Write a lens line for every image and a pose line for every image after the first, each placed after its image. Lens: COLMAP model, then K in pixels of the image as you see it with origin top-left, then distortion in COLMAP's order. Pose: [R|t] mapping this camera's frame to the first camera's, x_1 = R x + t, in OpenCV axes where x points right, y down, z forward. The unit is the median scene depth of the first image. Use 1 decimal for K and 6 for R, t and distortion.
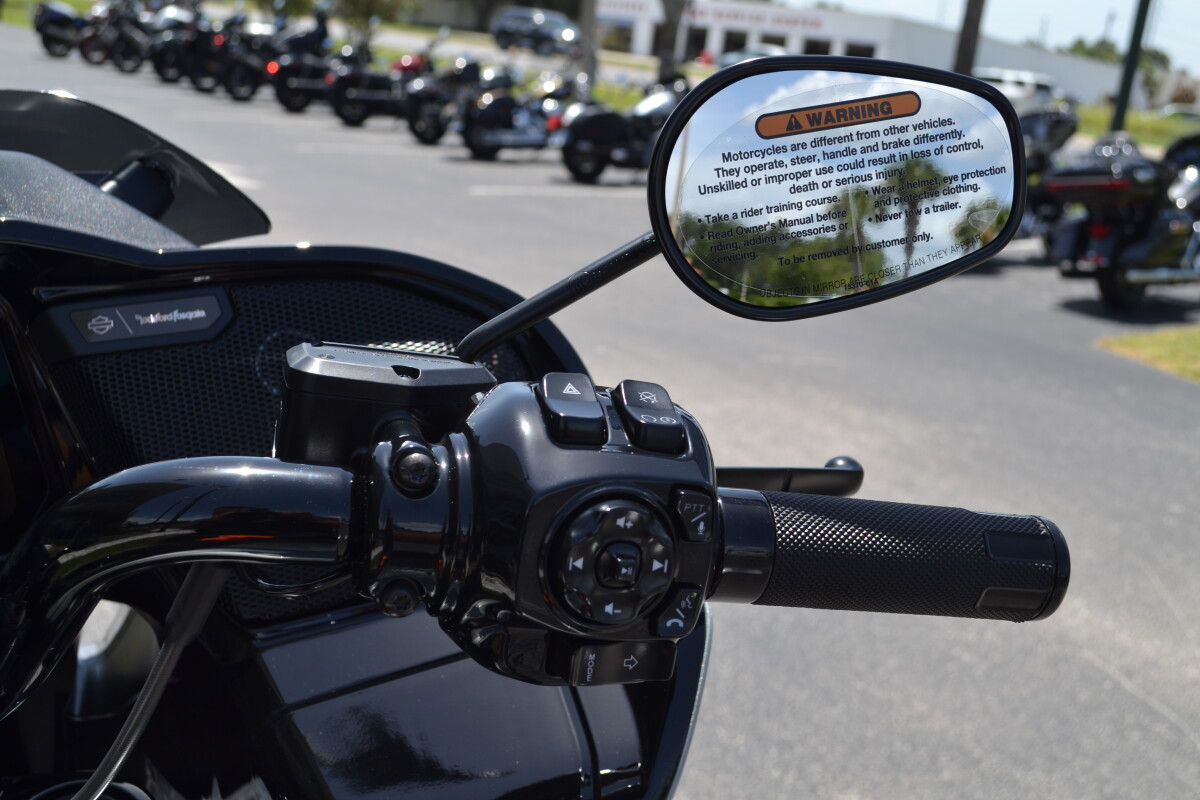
lens RADIAL K [[1428.6, 0, 603.6], [0, 1428.6, 392.4], [0, 0, 1]] dist [-0.014920, 0.000000]
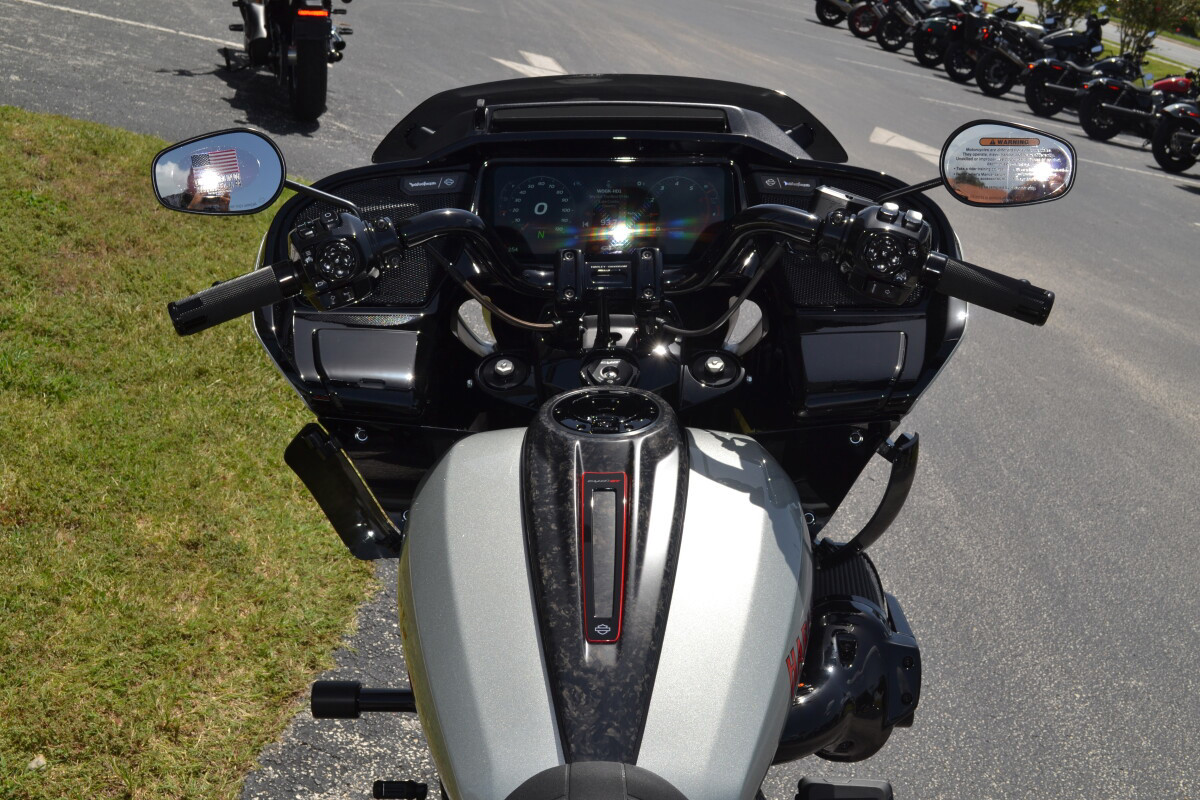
lens RADIAL K [[1483.2, 0, 602.7], [0, 1483.2, 403.3], [0, 0, 1]] dist [0.004383, 0.000000]
pose [[0.868786, 0.236176, -0.435237, 0.597985], [-0.234568, 0.970349, 0.058322, 0.234670], [0.436106, 0.051424, 0.898425, -1.410235]]
